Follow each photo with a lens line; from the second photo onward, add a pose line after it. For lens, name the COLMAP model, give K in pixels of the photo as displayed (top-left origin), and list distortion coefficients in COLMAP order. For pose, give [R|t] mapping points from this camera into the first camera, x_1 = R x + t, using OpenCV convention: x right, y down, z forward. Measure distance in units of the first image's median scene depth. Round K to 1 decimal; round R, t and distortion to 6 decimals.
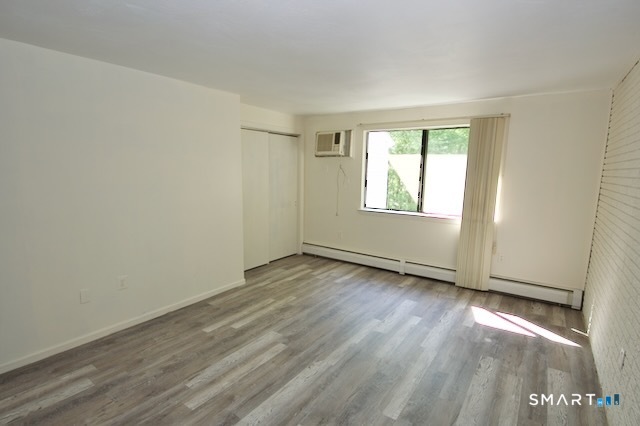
lens RADIAL K [[324.0, 0, 326.0], [0, 324.0, 220.8], [0, 0, 1]] dist [0.028799, -0.031770]
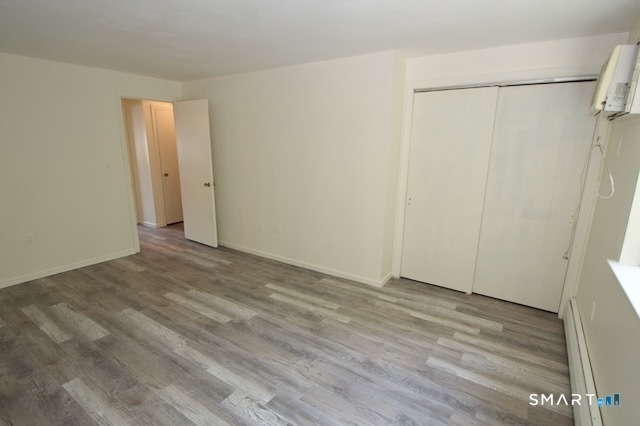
lens RADIAL K [[324.0, 0, 326.0], [0, 324.0, 220.8], [0, 0, 1]] dist [0.028799, -0.031770]
pose [[0.009290, 0.212281, -0.977164, 0.580766], [-0.170822, 0.963179, 0.207619, -0.132707], [0.985258, 0.164992, 0.045211, 0.878919]]
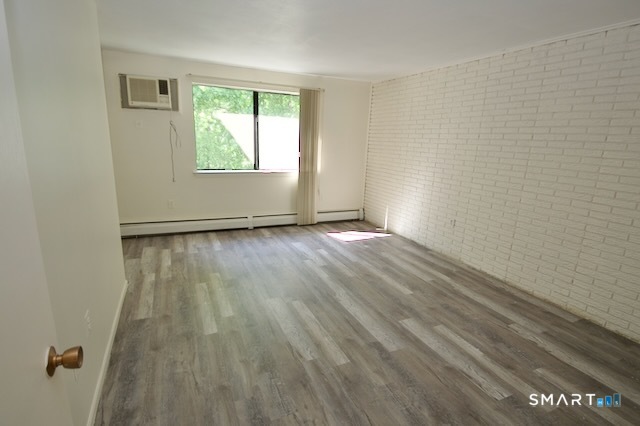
lens RADIAL K [[324.0, 0, 326.0], [0, 324.0, 220.8], [0, 0, 1]] dist [0.028799, -0.031770]
pose [[0.520861, -0.207169, 0.828122, -0.649692], [0.106057, 0.978293, 0.178030, -0.033651], [-0.847028, -0.004900, 0.531526, 0.267882]]
